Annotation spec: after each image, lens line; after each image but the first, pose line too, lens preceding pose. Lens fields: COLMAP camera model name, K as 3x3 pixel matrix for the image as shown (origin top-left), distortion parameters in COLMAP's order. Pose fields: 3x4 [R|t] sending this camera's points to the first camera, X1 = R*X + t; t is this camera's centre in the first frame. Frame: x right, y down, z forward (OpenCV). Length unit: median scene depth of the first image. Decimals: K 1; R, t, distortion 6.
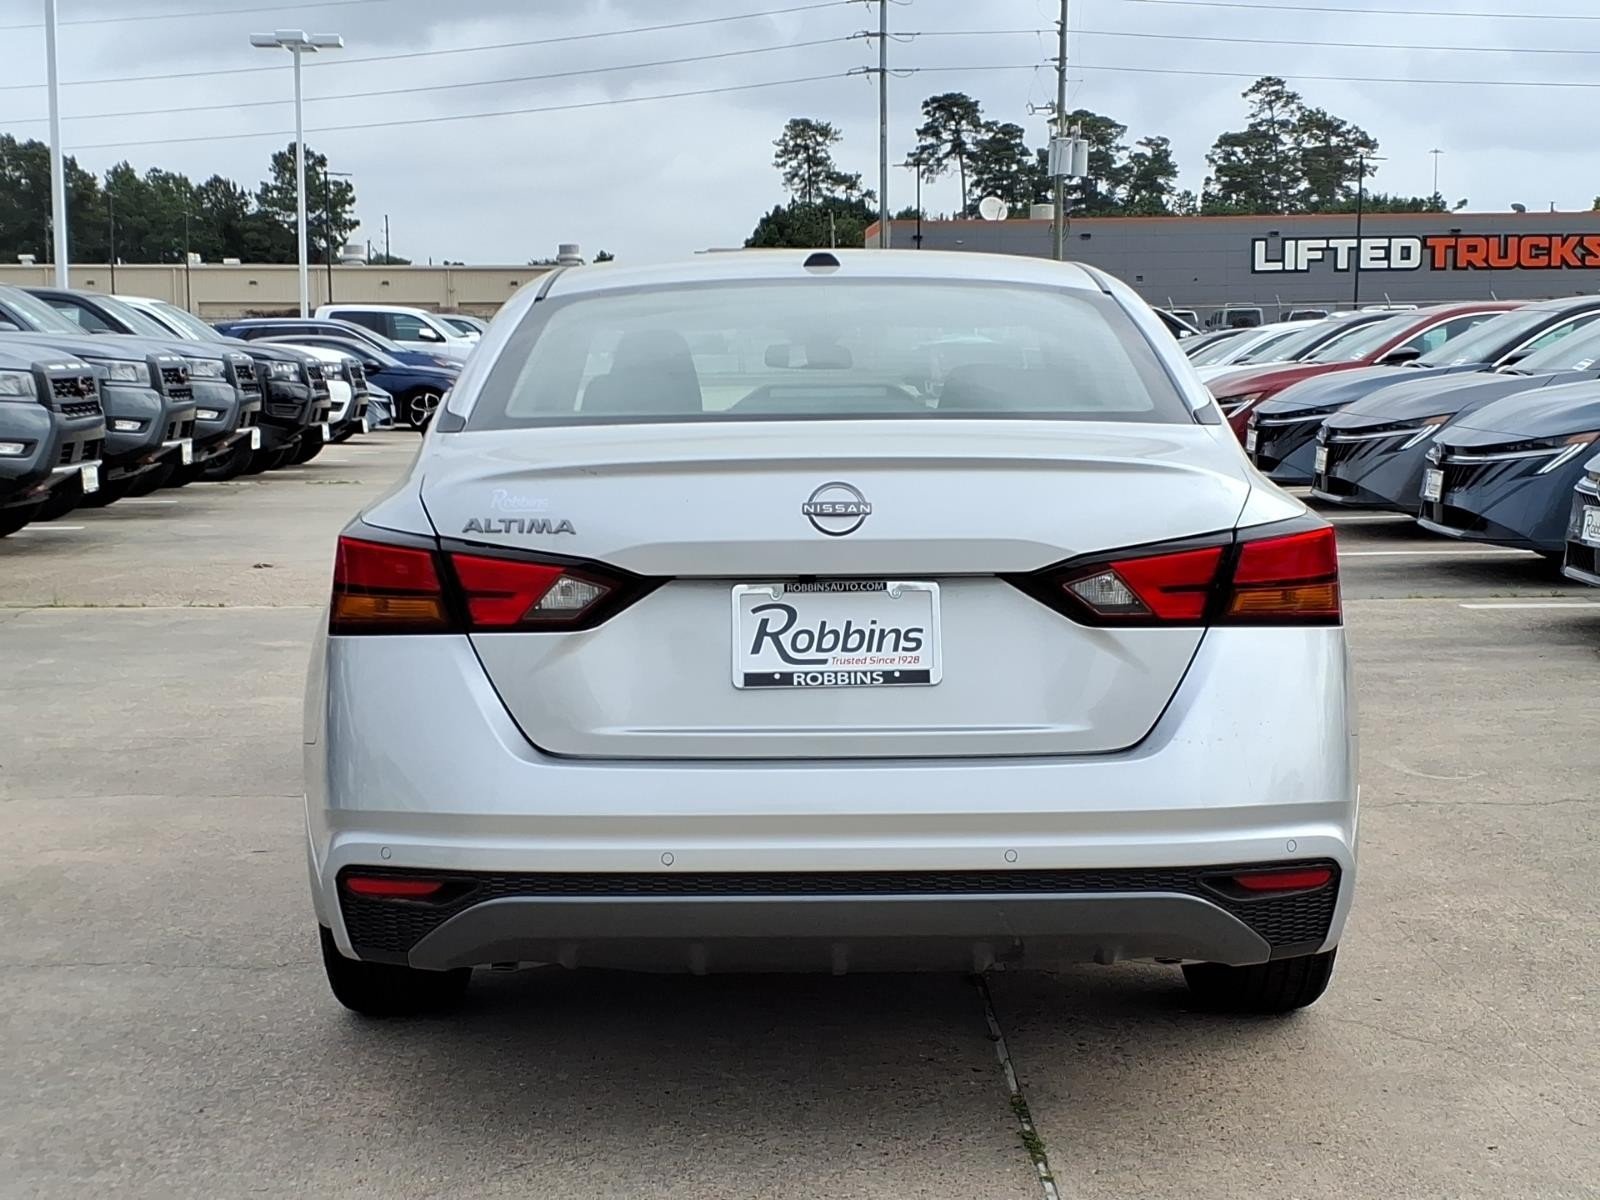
lens RADIAL K [[2607.5, 0, 802.3], [0, 2607.5, 672.9], [0, 0, 1]] dist [0.216864, -1.061583]
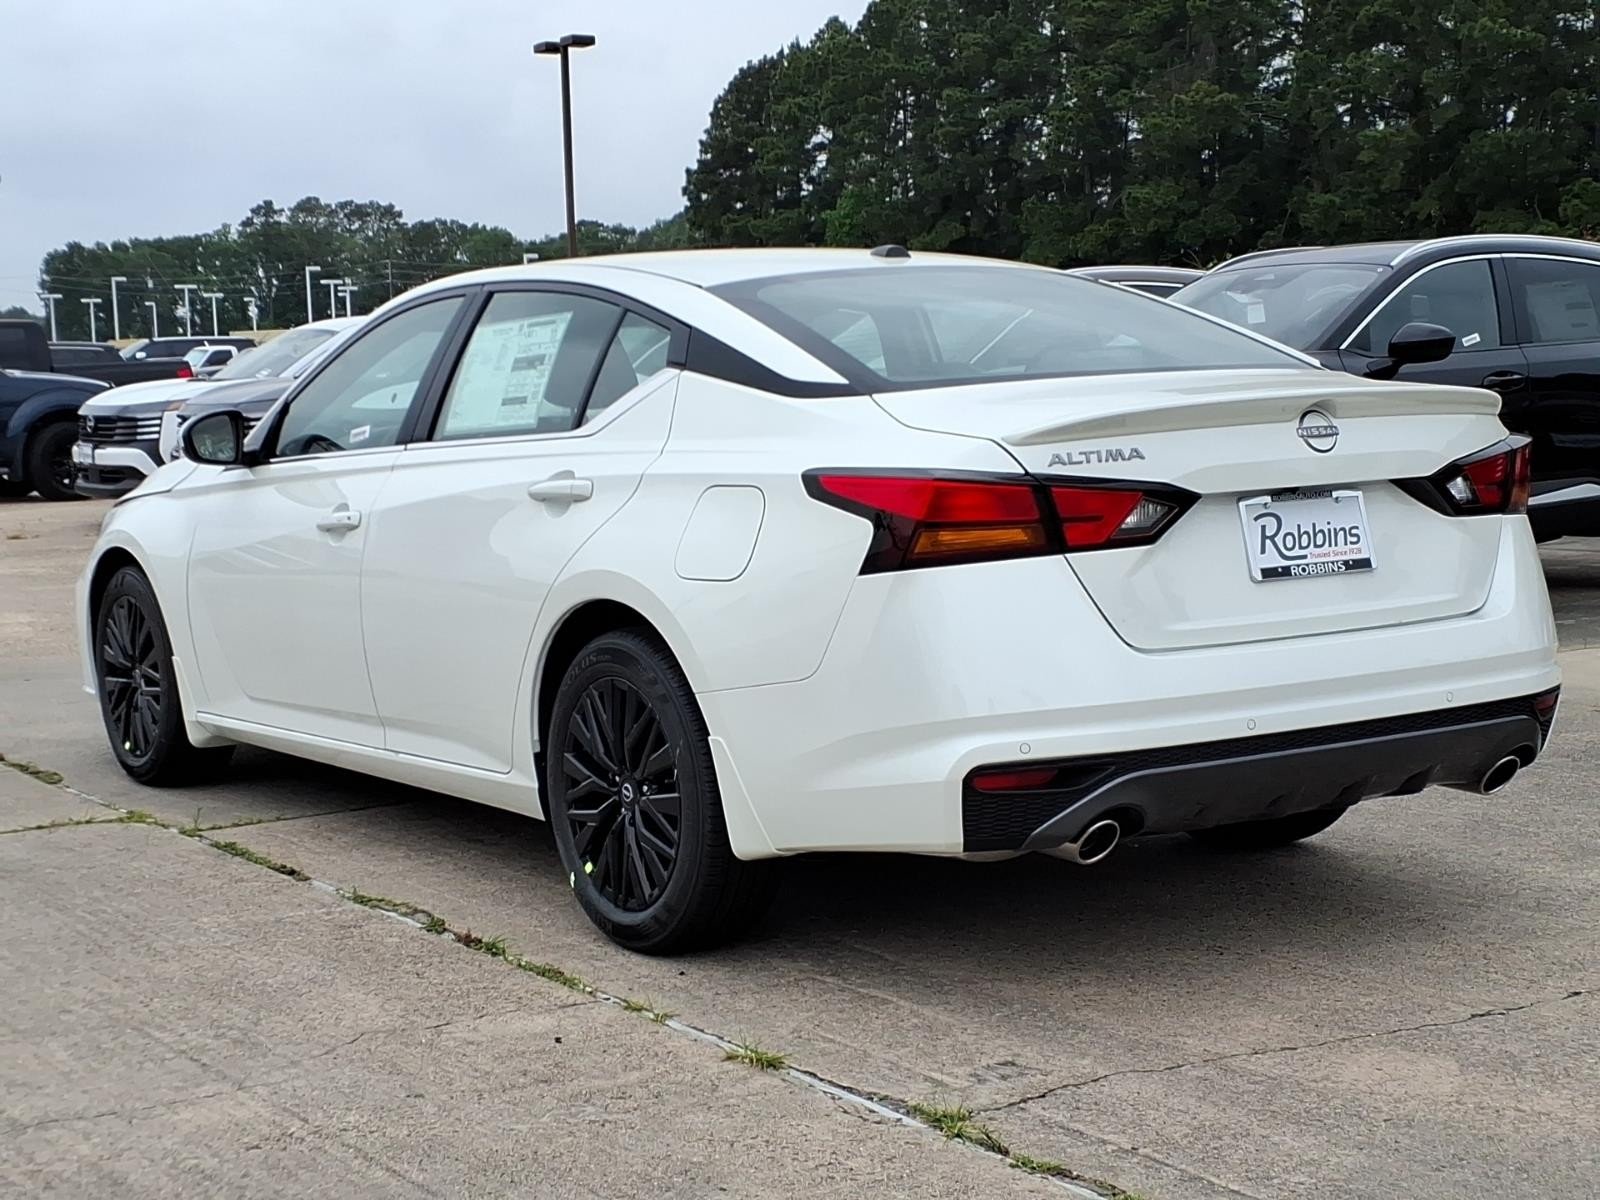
lens RADIAL K [[2611.7, 0, 776.1], [0, 2611.7, 600.7], [0, 0, 1]] dist [0.167619, -0.193521]
pose [[0.839365, -0.072991, 0.538645, -0.871522], [0.097060, 0.995144, -0.016396, 0.012378], [-0.534832, 0.066043, 0.842373, 0.087864]]
